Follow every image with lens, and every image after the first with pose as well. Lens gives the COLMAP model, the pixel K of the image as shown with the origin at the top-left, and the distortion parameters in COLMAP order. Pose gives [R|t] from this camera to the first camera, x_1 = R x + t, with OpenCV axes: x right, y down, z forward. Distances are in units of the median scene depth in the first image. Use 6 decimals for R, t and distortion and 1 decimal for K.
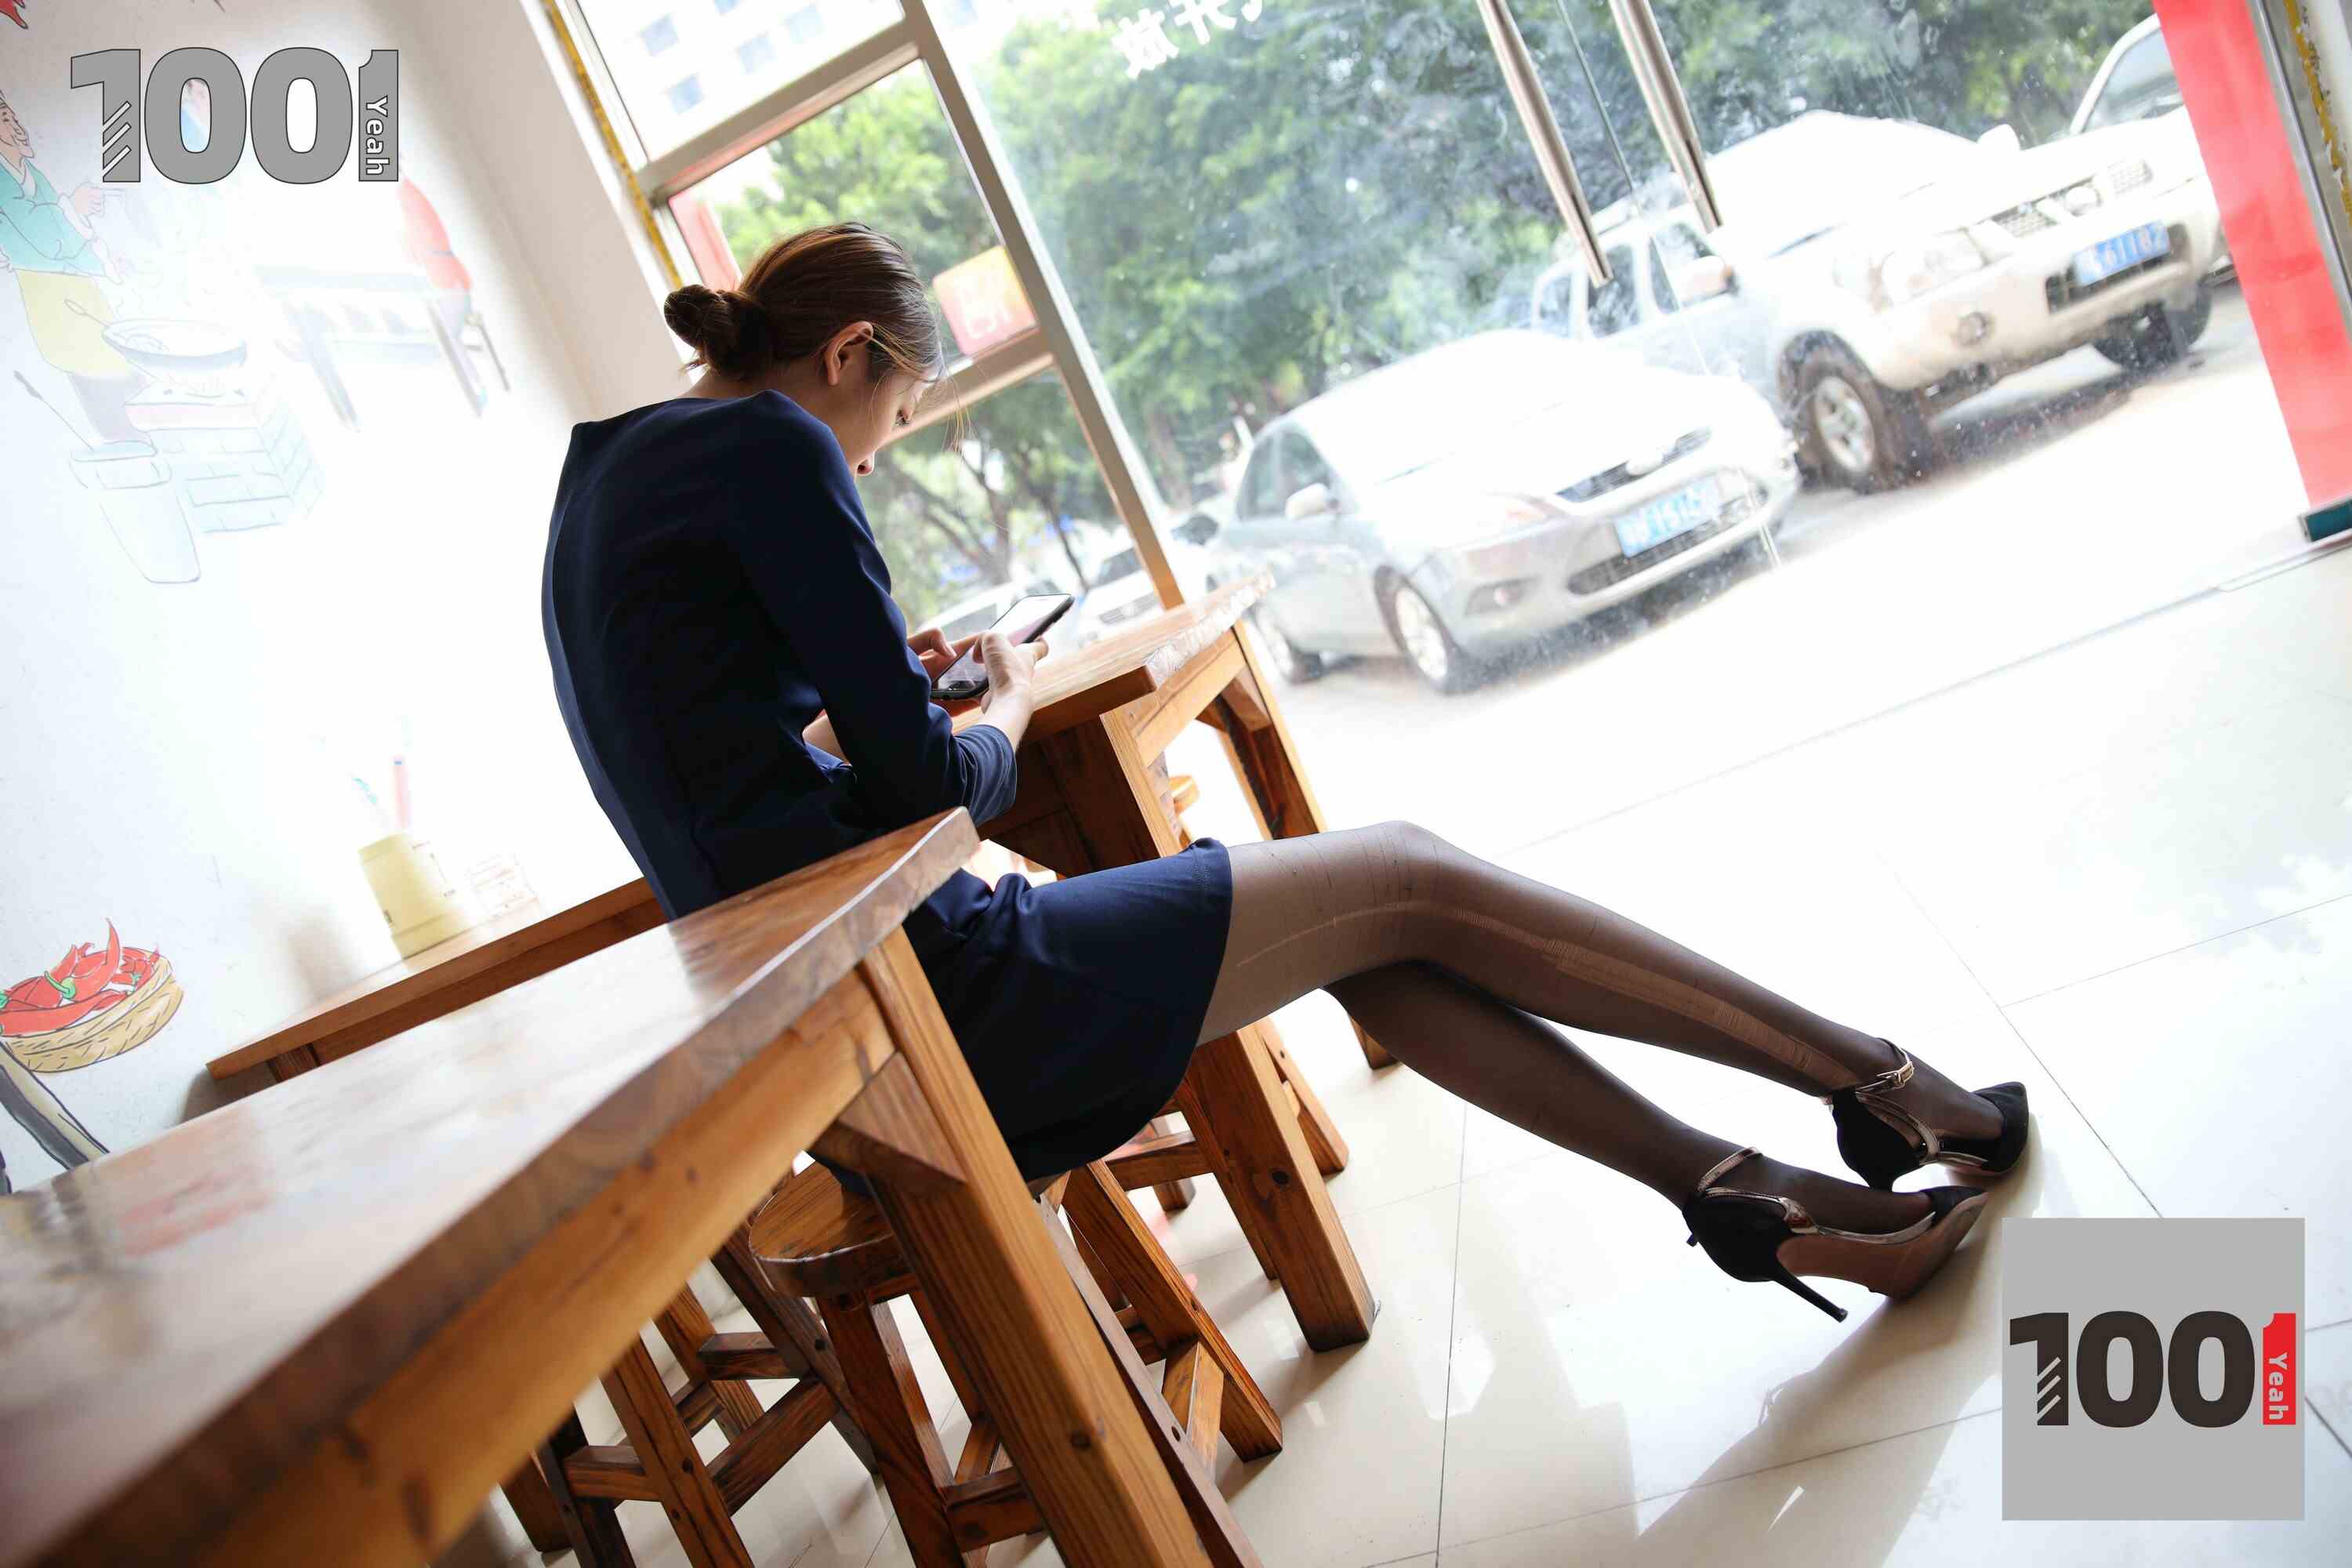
lens RADIAL K [[1609.8, 0, 1165.8], [0, 1609.8, 776.1], [0, 0, 1]] dist [-0.124158, 0.089865]
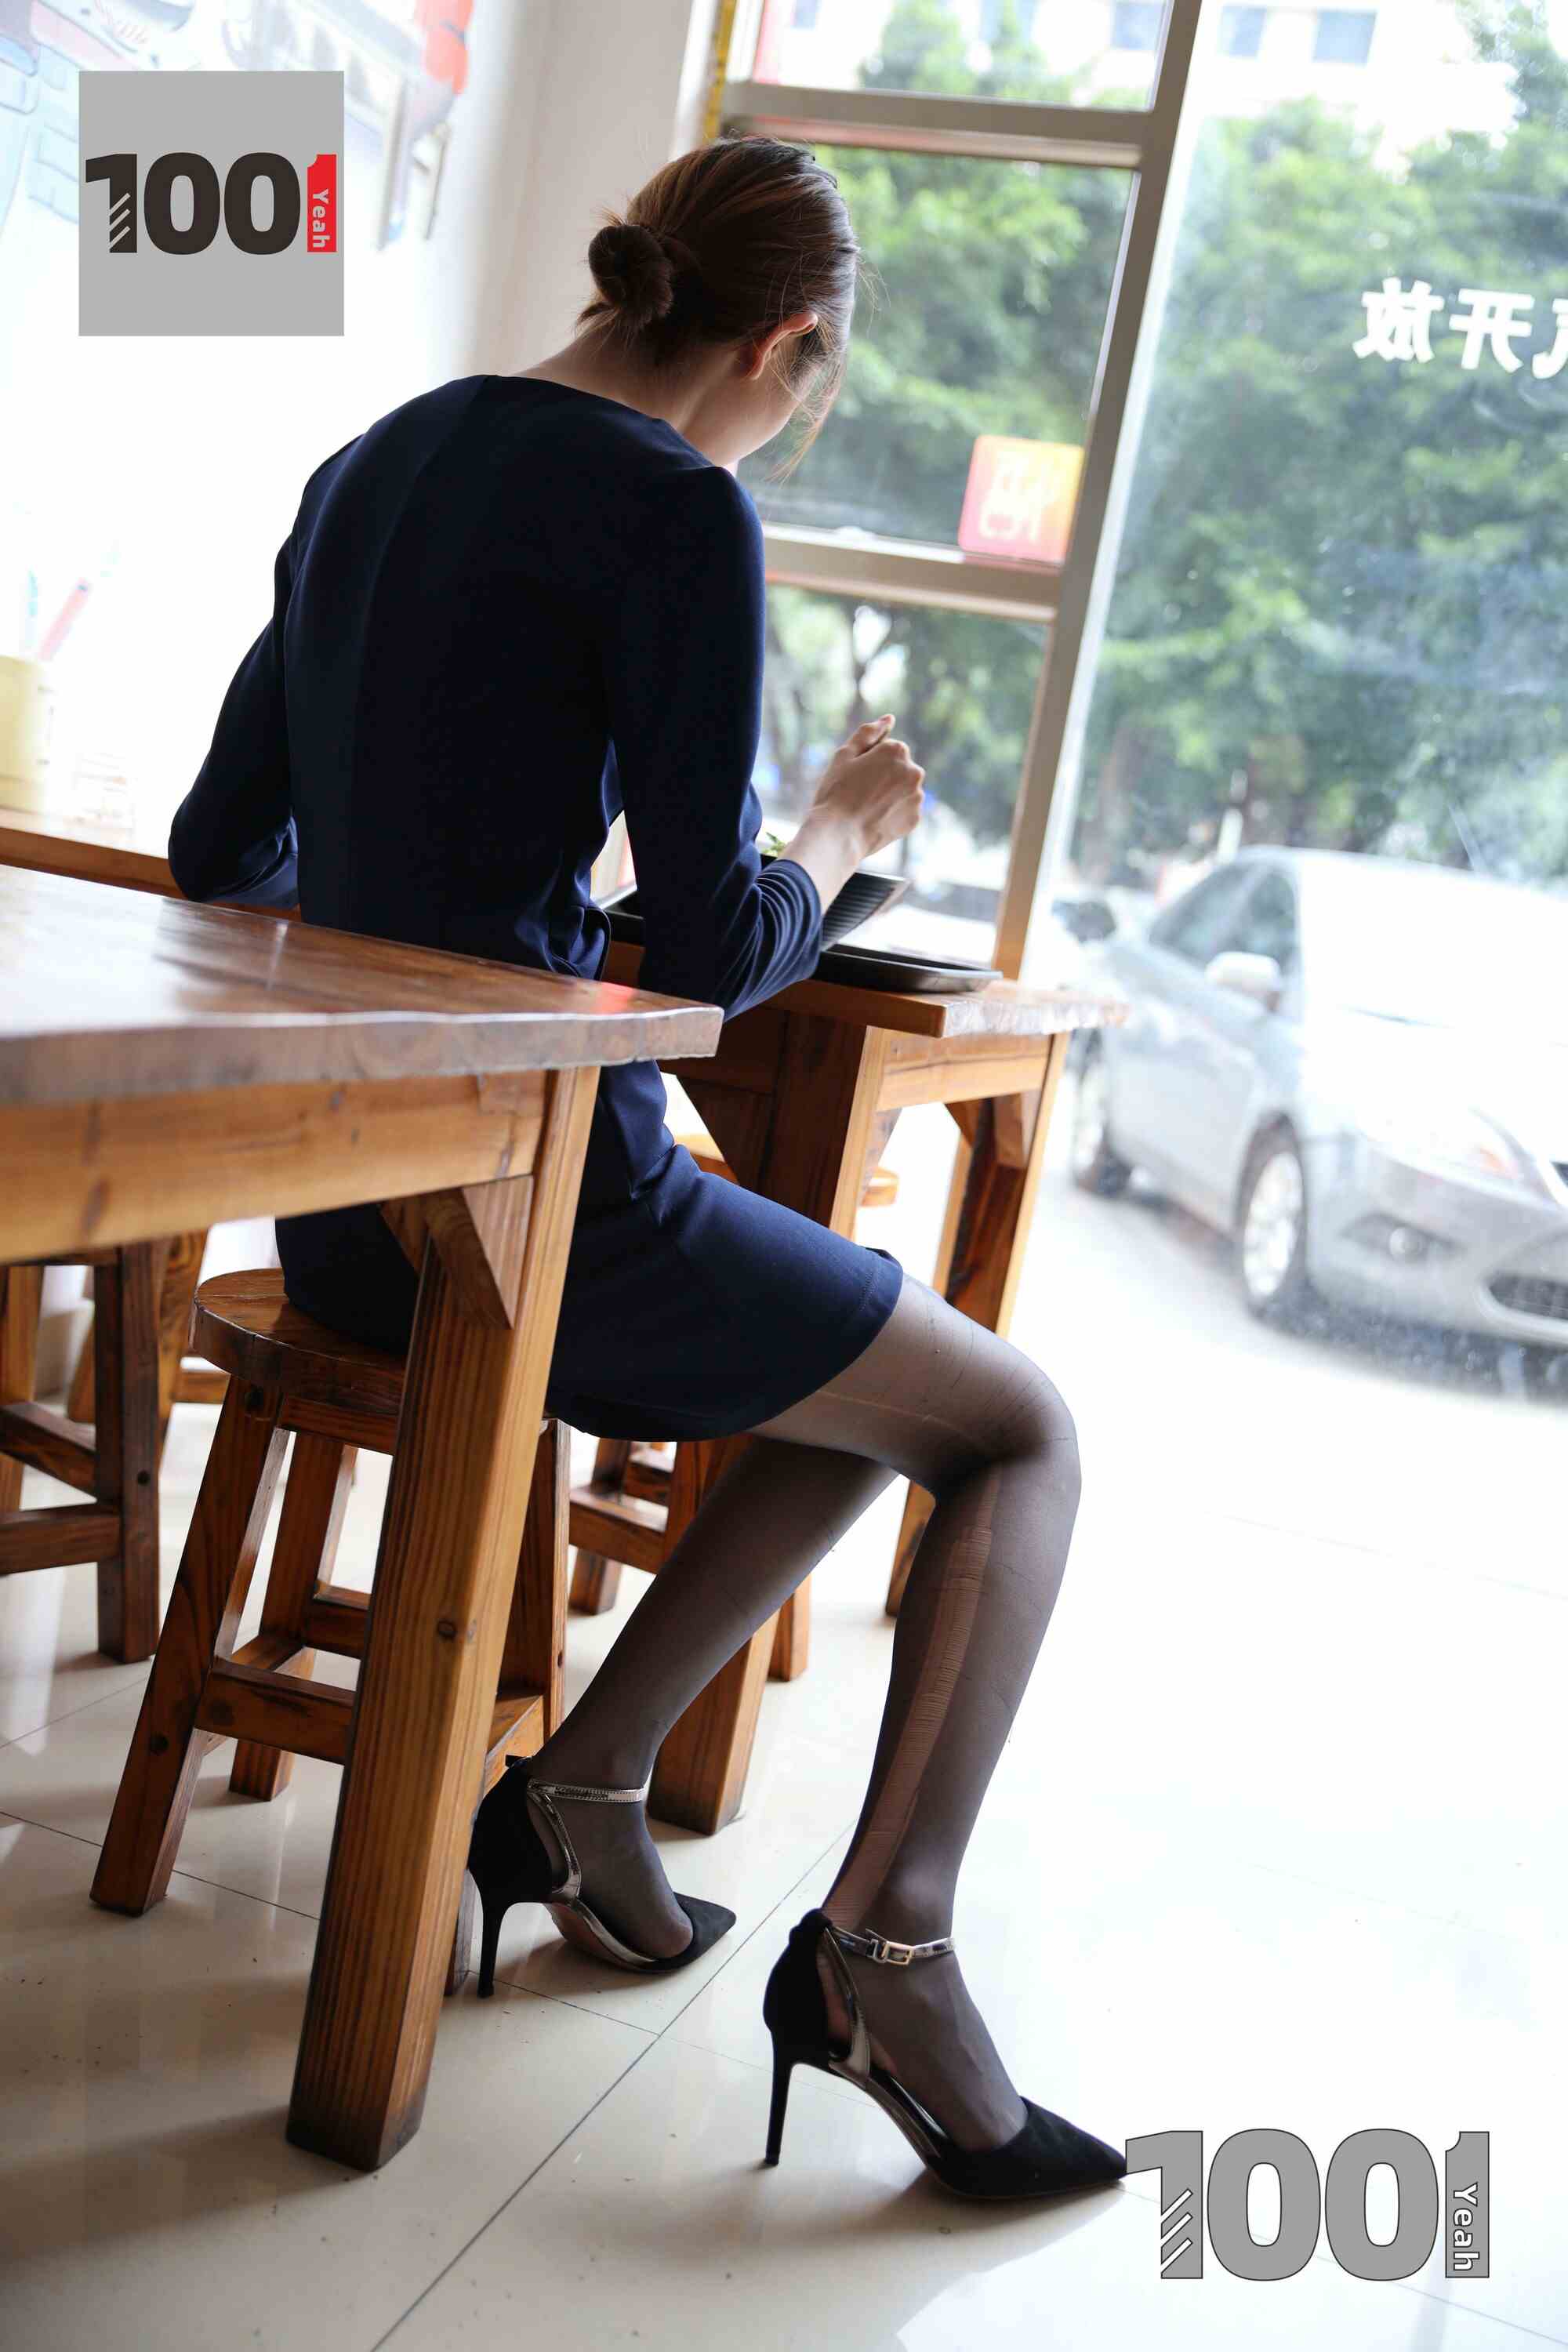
lens RADIAL K [[2528.3, 0, 784.0], [0, 2528.3, 1176.0], [0, 0, 1]] dist [0.015759, 0.012606]
pose [[0.829051, 0.558662, -0.023889, -0.000442], [-0.558881, 0.829242, -0.003165, 0.017341], [0.018042, 0.015975, 0.999710, -0.104493]]
